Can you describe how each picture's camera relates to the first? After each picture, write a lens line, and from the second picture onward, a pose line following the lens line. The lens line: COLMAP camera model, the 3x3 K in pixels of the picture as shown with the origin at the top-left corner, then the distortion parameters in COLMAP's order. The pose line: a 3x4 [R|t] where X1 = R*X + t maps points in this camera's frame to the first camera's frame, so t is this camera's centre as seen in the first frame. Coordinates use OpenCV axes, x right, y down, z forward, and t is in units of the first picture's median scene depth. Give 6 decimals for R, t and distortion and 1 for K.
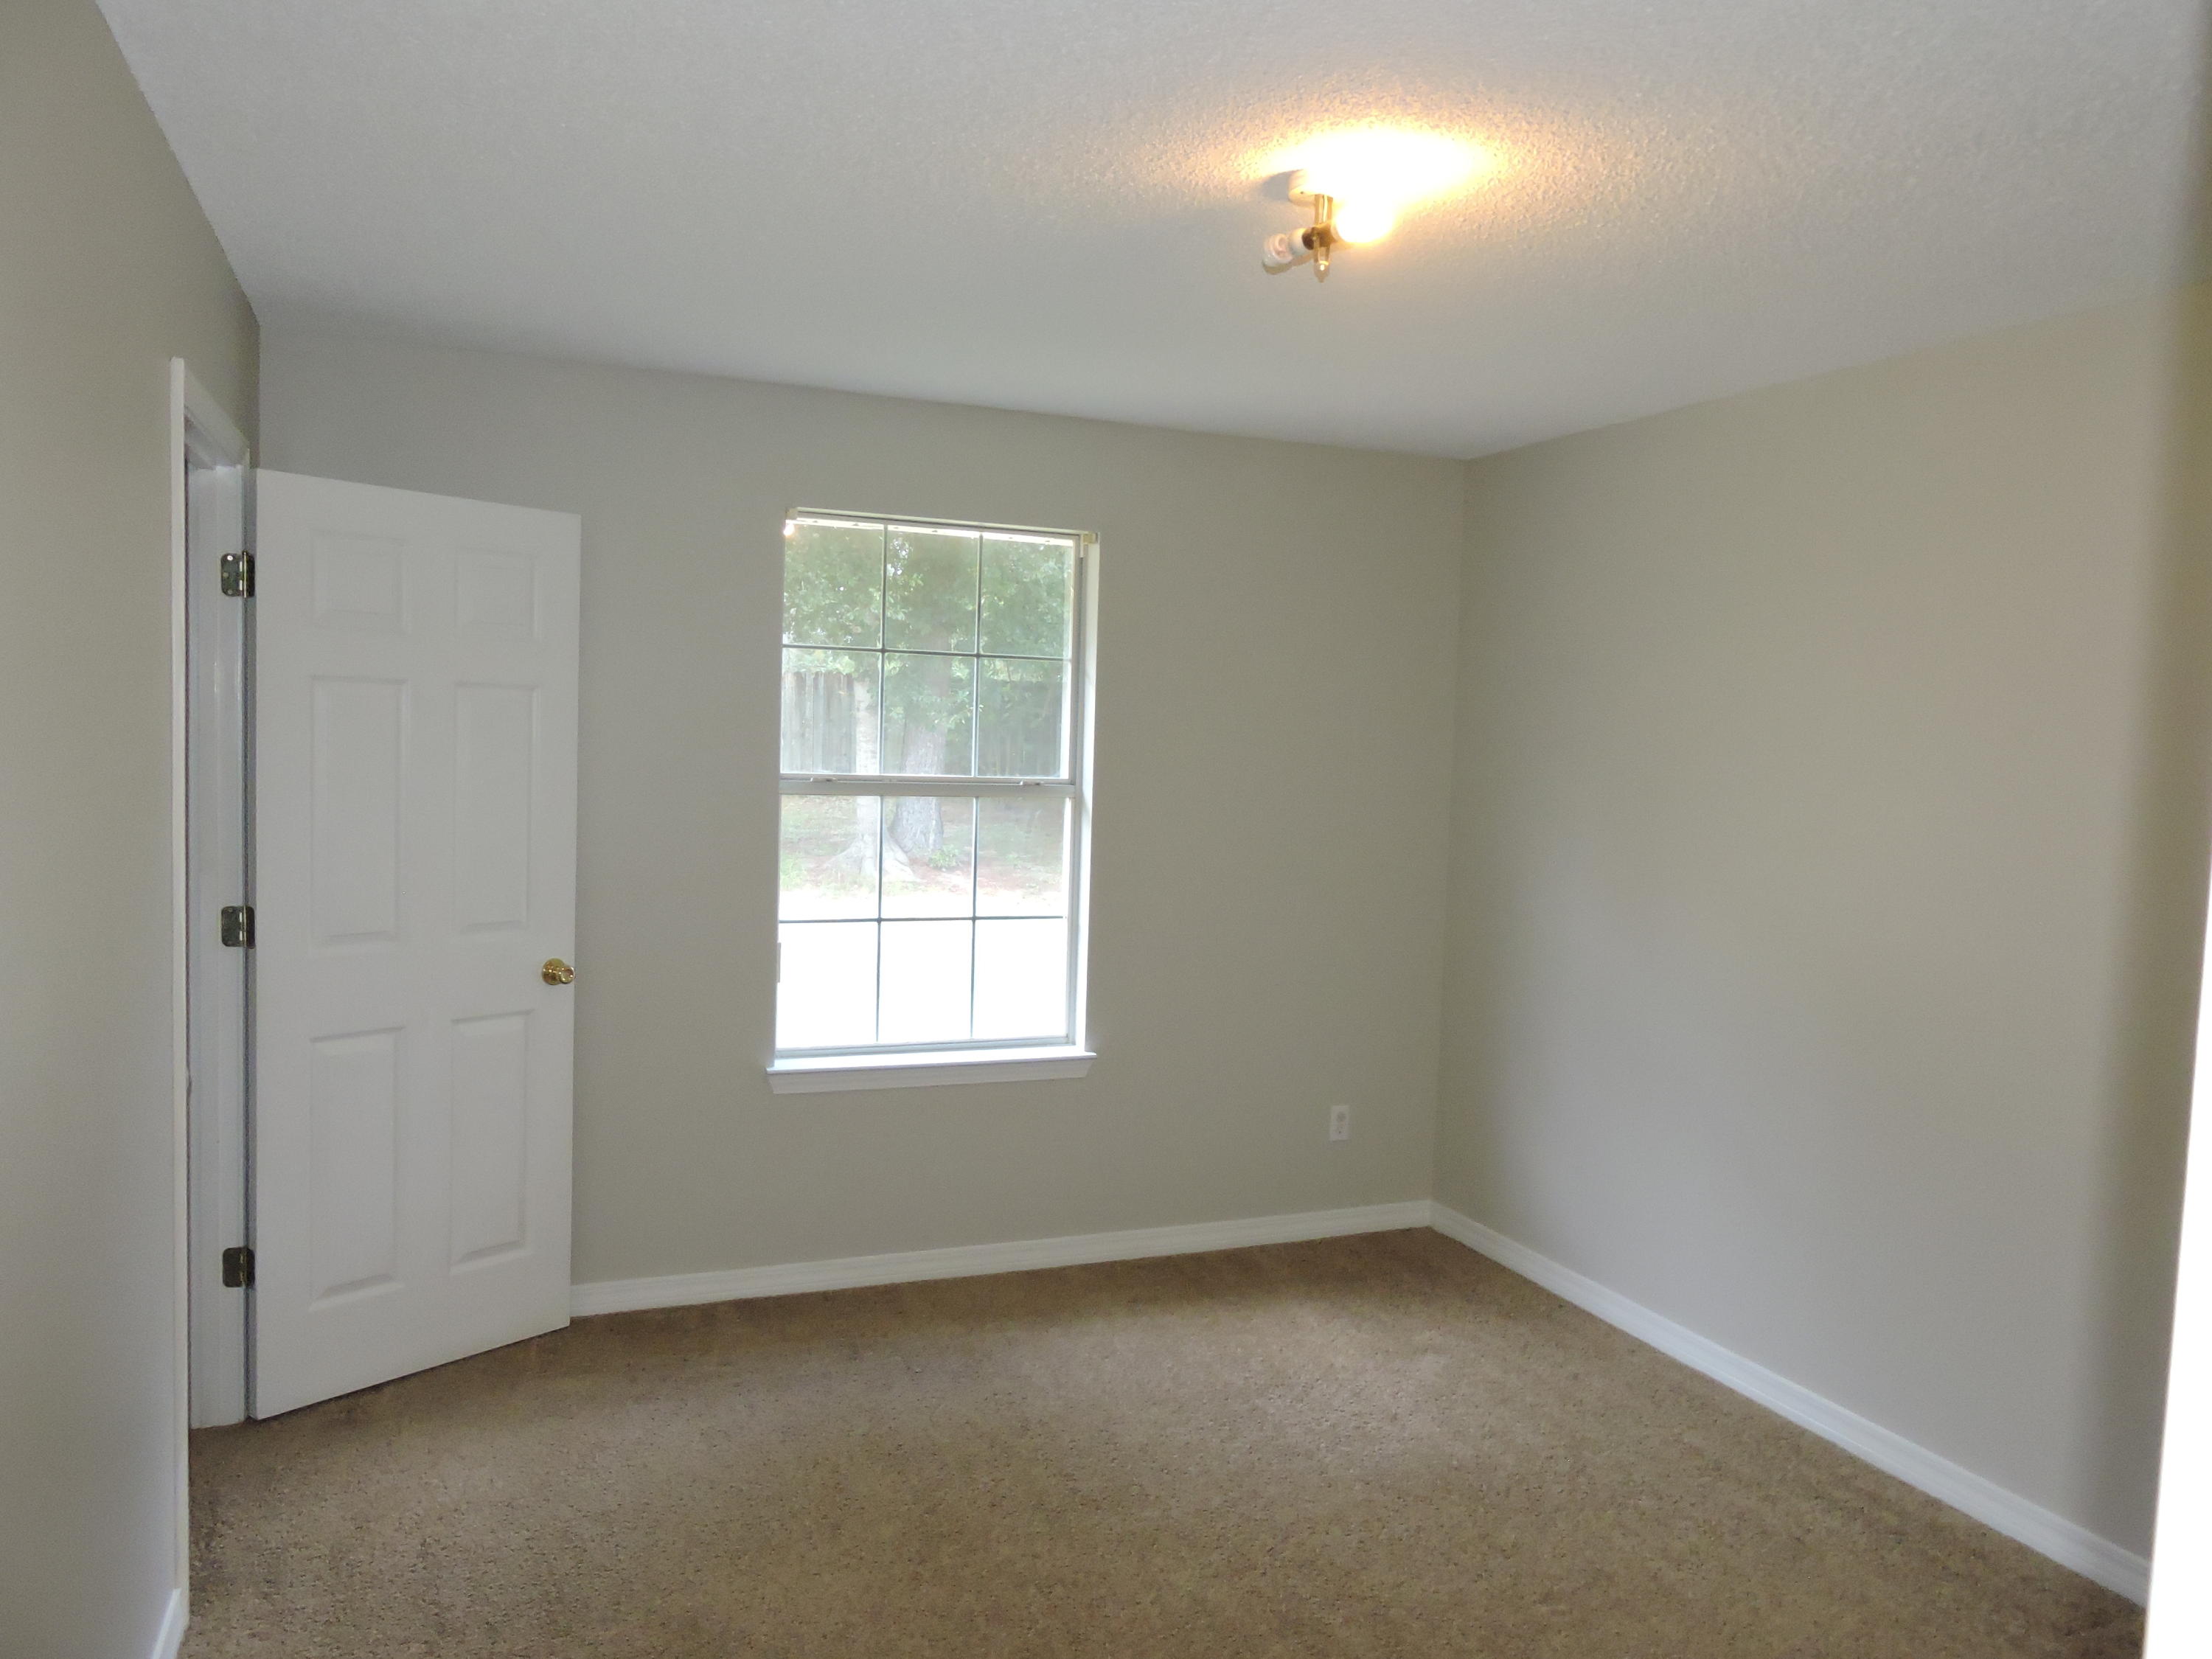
lens RADIAL K [[1580.3, 0, 1105.0], [0, 1580.3, 828.2], [0, 0, 1]] dist [0.000209, -0.002510]
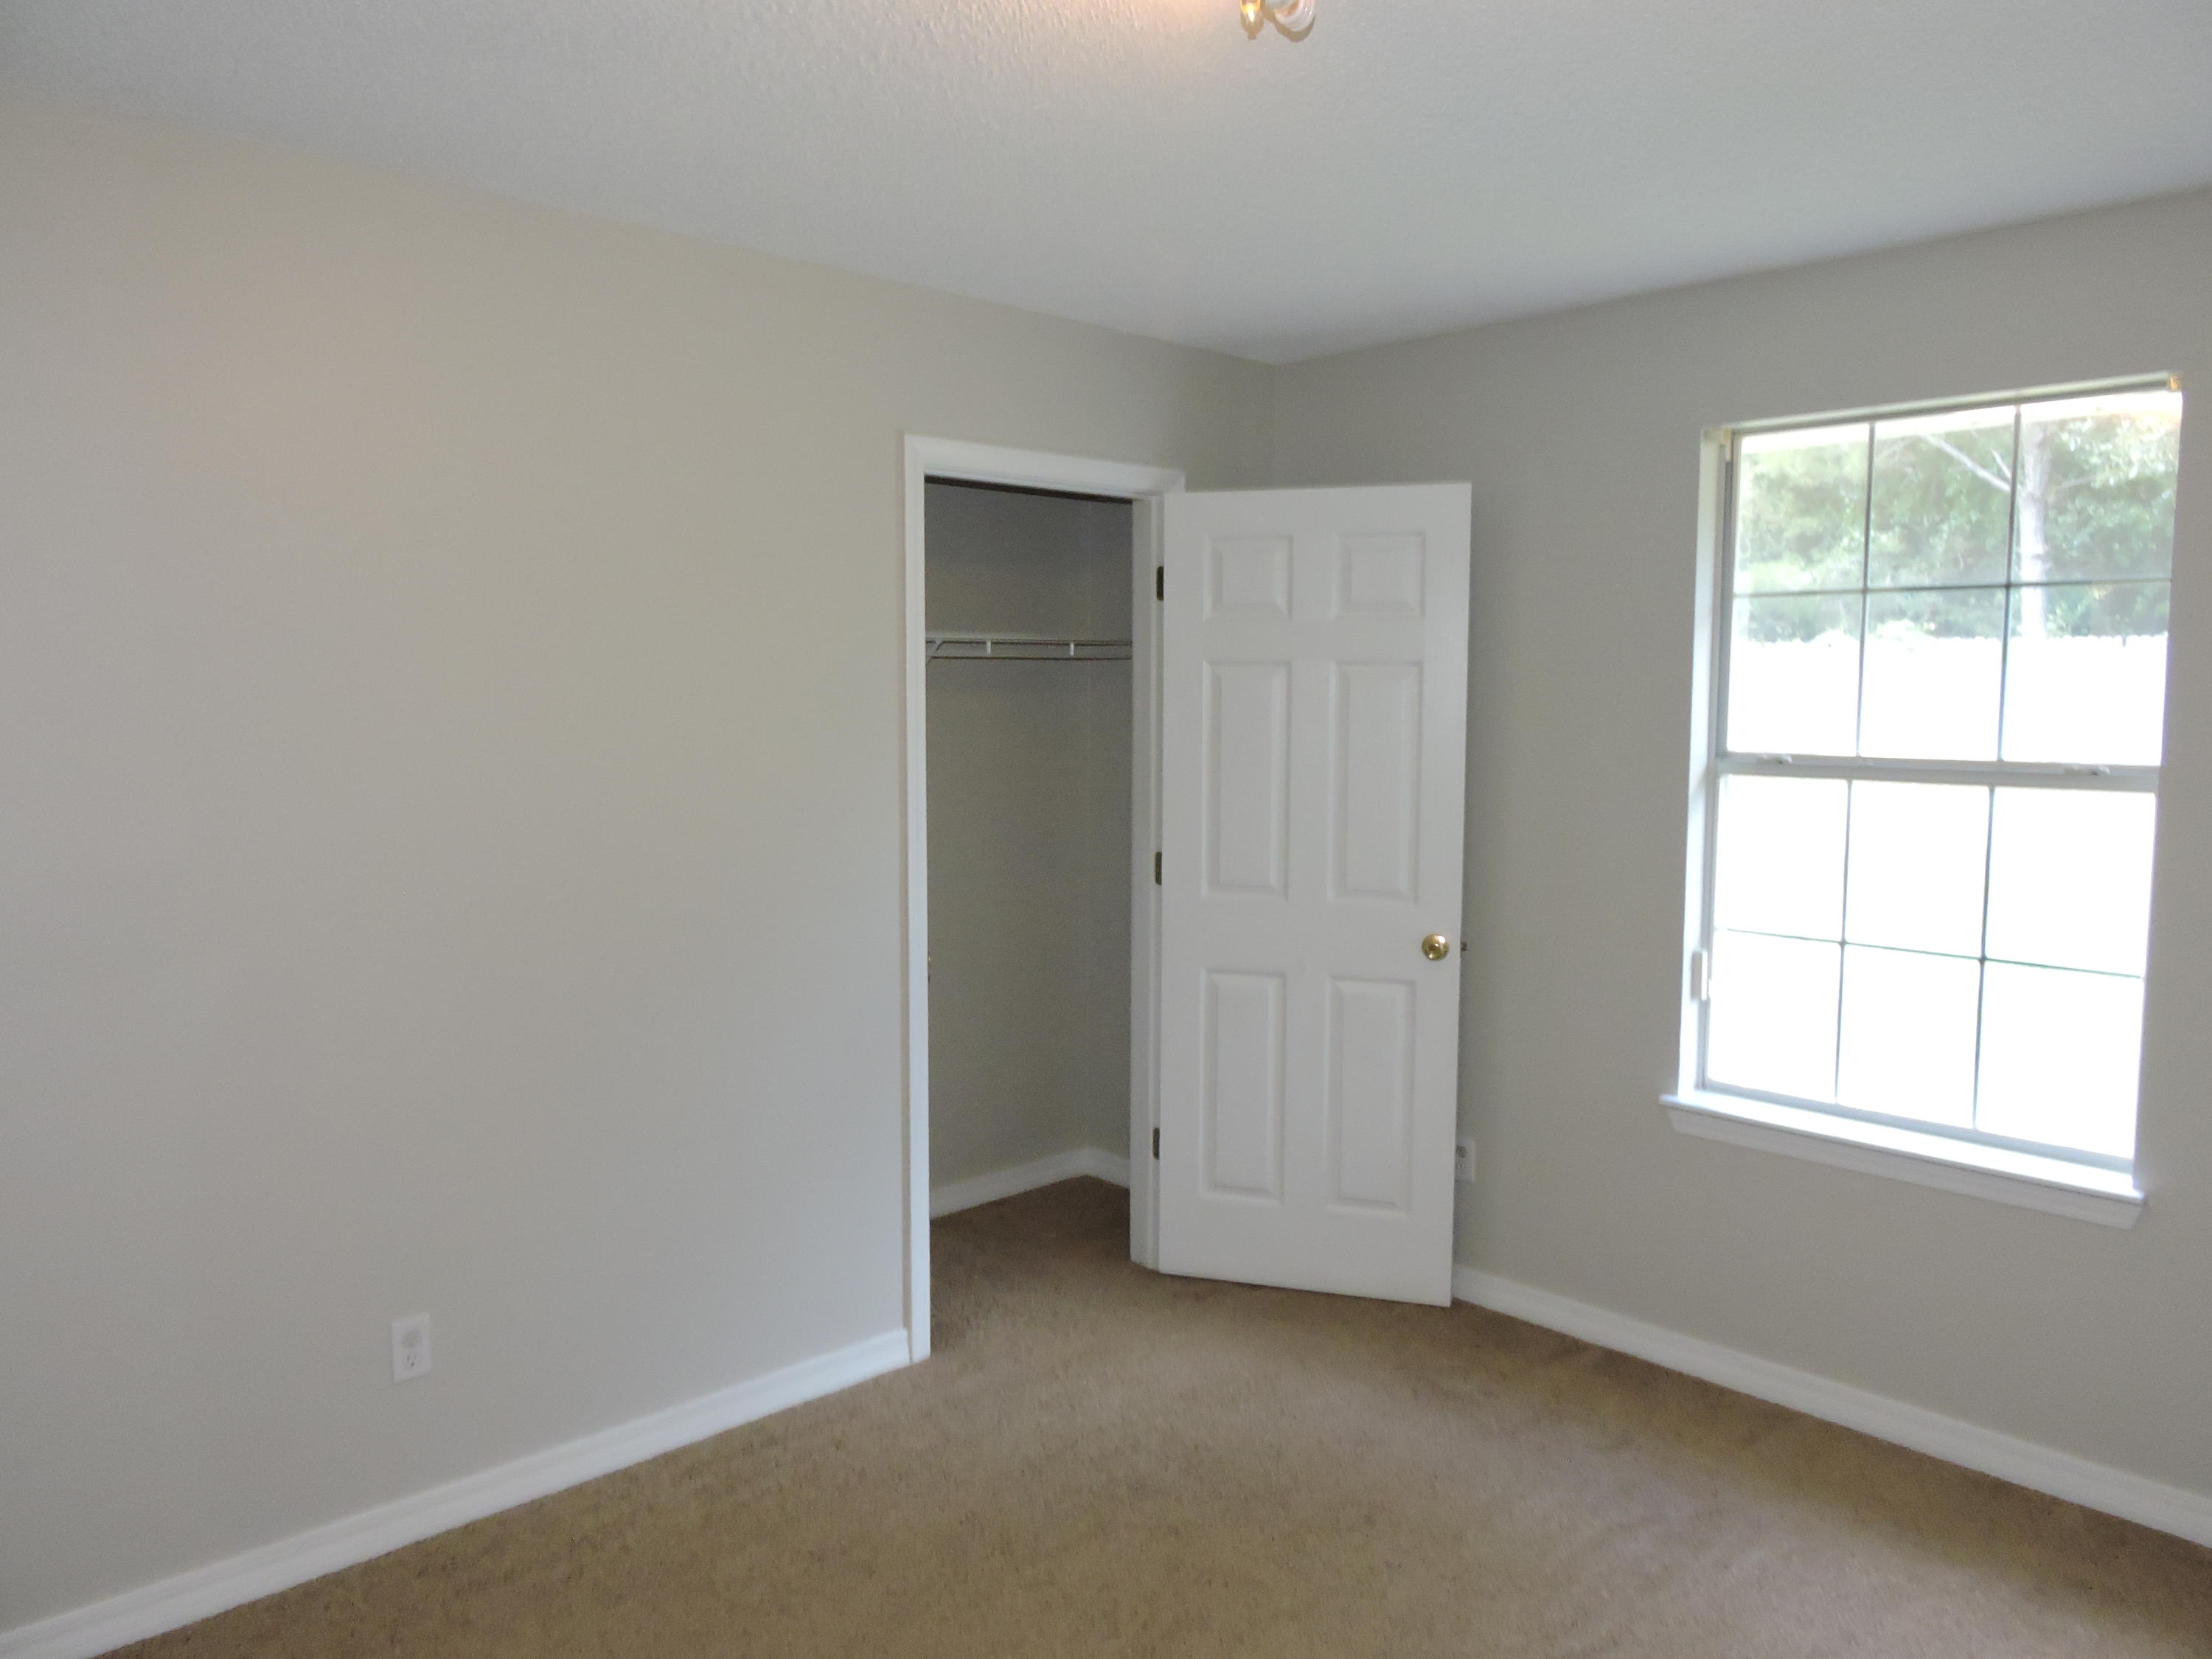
lens RADIAL K [[1580.3, 0, 1115.8], [0, 1580.3, 846.7], [0, 0, 1]] dist [0.000209, -0.002510]
pose [[0.357901, 0.063692, -0.931585, 0.452637], [-0.043459, 0.997726, 0.051518, -0.013484], [0.932748, 0.022047, 0.359855, 0.402124]]
